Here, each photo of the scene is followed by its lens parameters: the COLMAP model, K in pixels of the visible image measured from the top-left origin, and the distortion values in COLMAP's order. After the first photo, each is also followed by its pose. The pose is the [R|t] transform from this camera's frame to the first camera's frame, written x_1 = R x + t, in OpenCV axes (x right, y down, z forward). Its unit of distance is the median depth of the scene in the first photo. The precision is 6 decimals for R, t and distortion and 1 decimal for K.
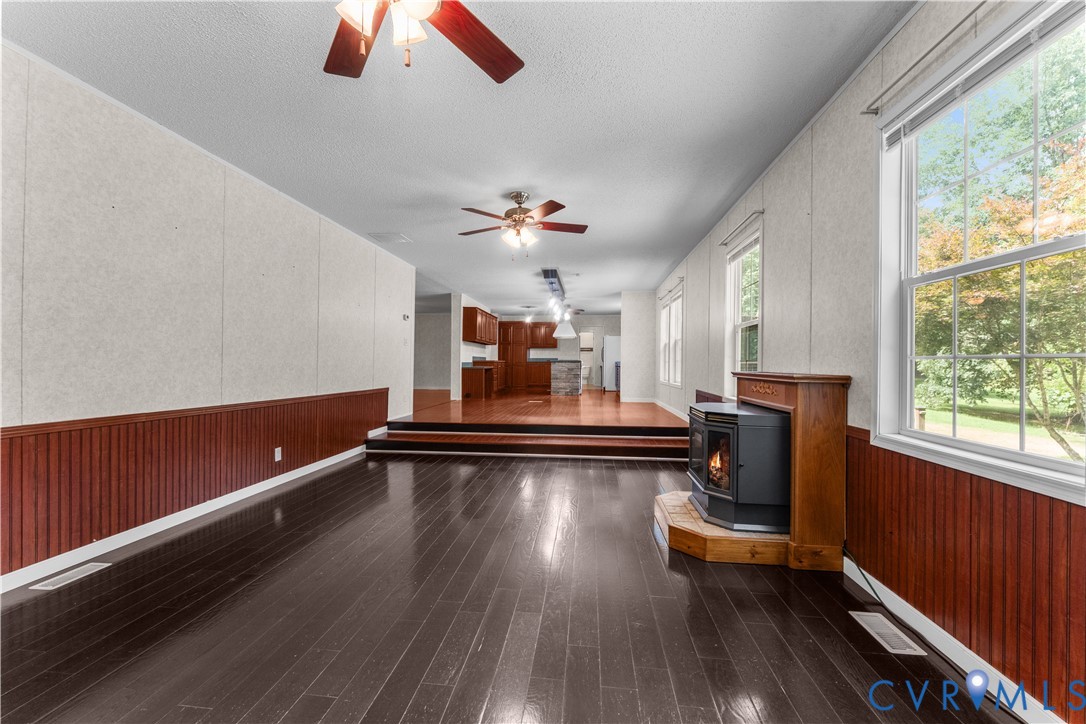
lens RADIAL K [[438.4, 0, 543.2], [0, 438.4, 362.6], [0, 0, 1]] dist [-0.000430, -0.000437]
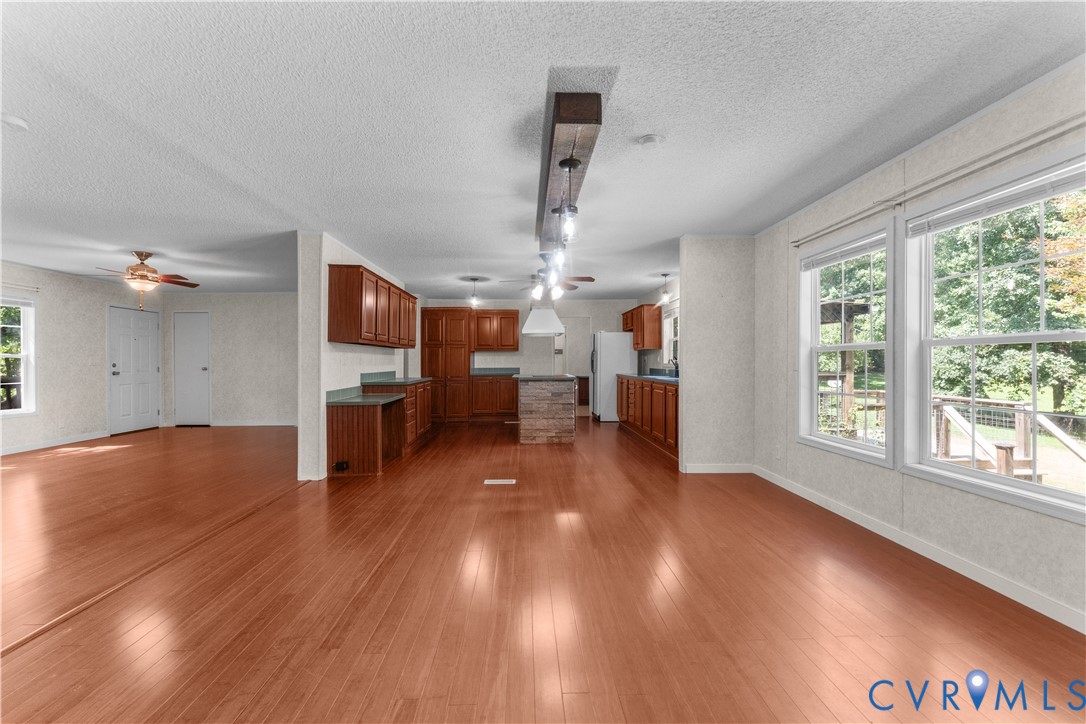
lens RADIAL K [[438.4, 0, 541.6], [0, 438.4, 359.8], [0, 0, 1]] dist [-0.000430, -0.000437]
pose [[0.989993, -0.008234, 0.140878, -0.030531], [0.008235, 0.999966, 0.000578, -0.026822], [-0.140878, 0.000588, 0.990027, 0.471448]]
